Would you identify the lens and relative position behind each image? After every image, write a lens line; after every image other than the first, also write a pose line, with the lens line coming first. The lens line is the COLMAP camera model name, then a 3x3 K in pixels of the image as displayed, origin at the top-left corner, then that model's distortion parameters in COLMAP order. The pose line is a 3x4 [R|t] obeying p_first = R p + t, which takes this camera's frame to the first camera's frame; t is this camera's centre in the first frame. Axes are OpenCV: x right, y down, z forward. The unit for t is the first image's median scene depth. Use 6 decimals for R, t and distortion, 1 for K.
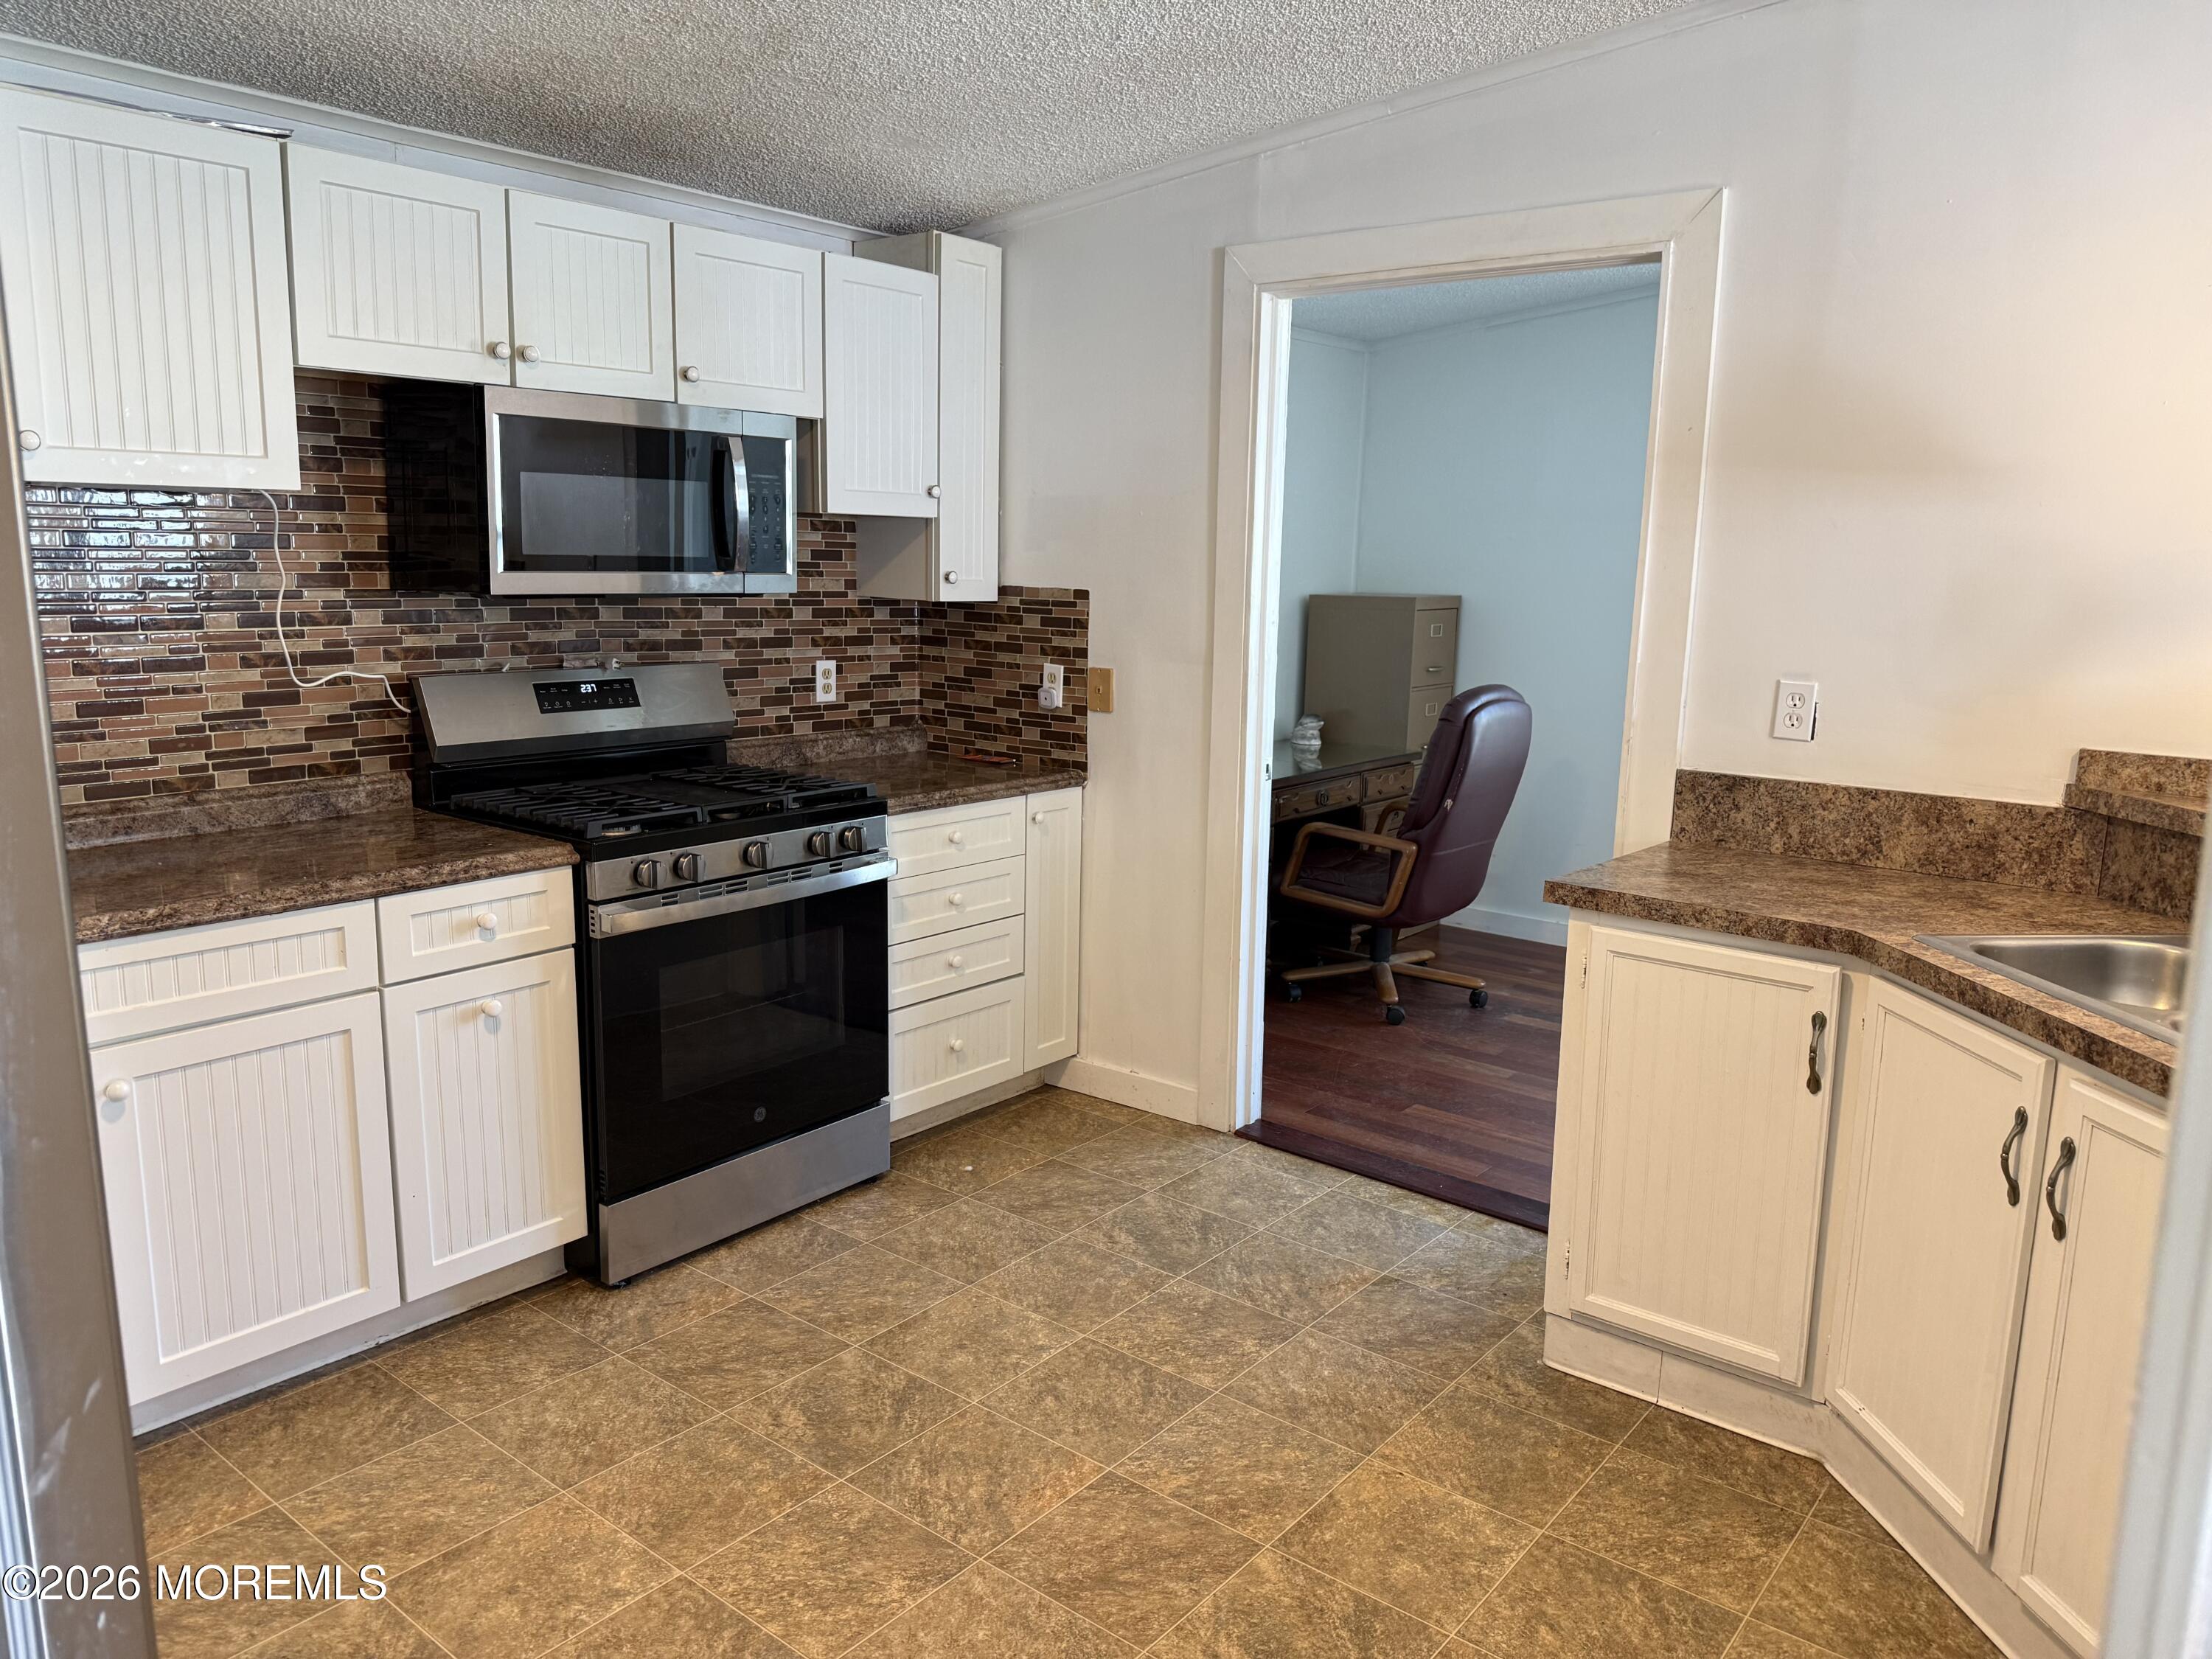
lens RADIAL K [[1582.7, 0, 1132.5], [0, 1582.7, 831.3], [0, 0, 1]] dist [0.074822, -0.098645]
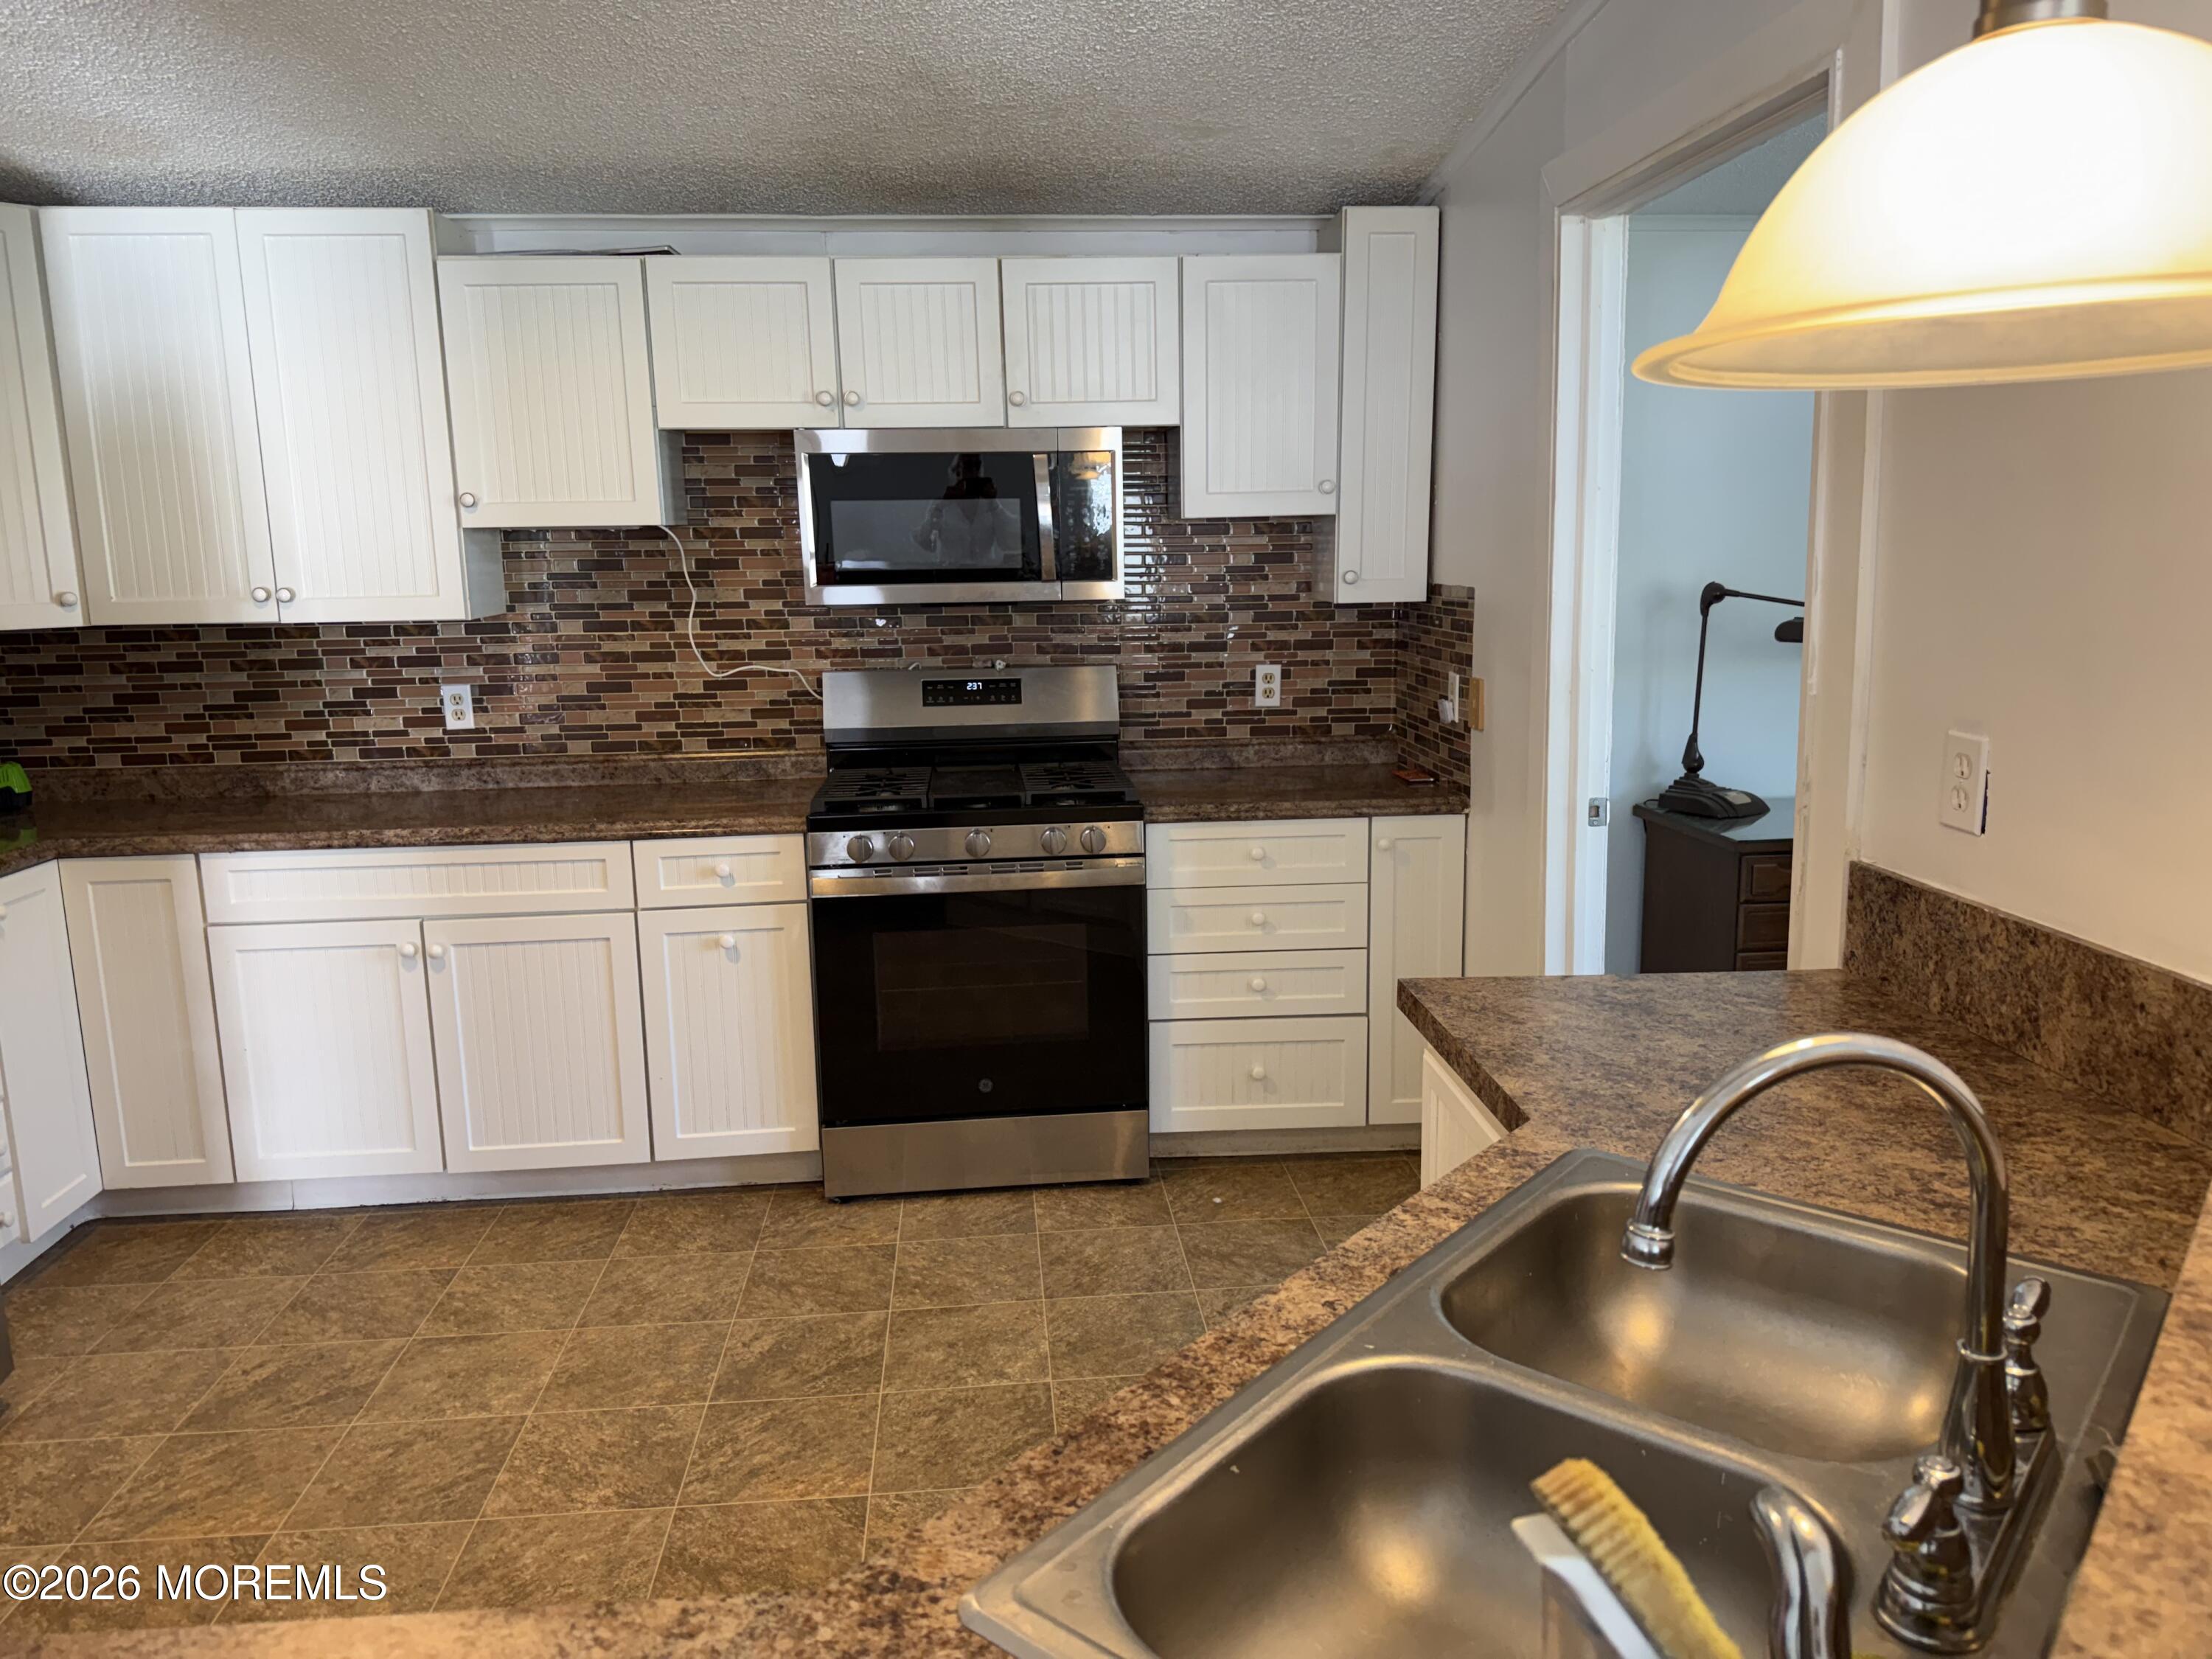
lens RADIAL K [[1582.7, 0, 1102.6], [0, 1582.7, 831.4], [0, 0, 1]] dist [0.074822, -0.098645]
pose [[0.680130, 0.098207, -0.726483, 0.625336], [-0.097050, 0.994326, 0.043557, -0.050921], [0.726639, 0.040880, 0.685802, 0.344446]]
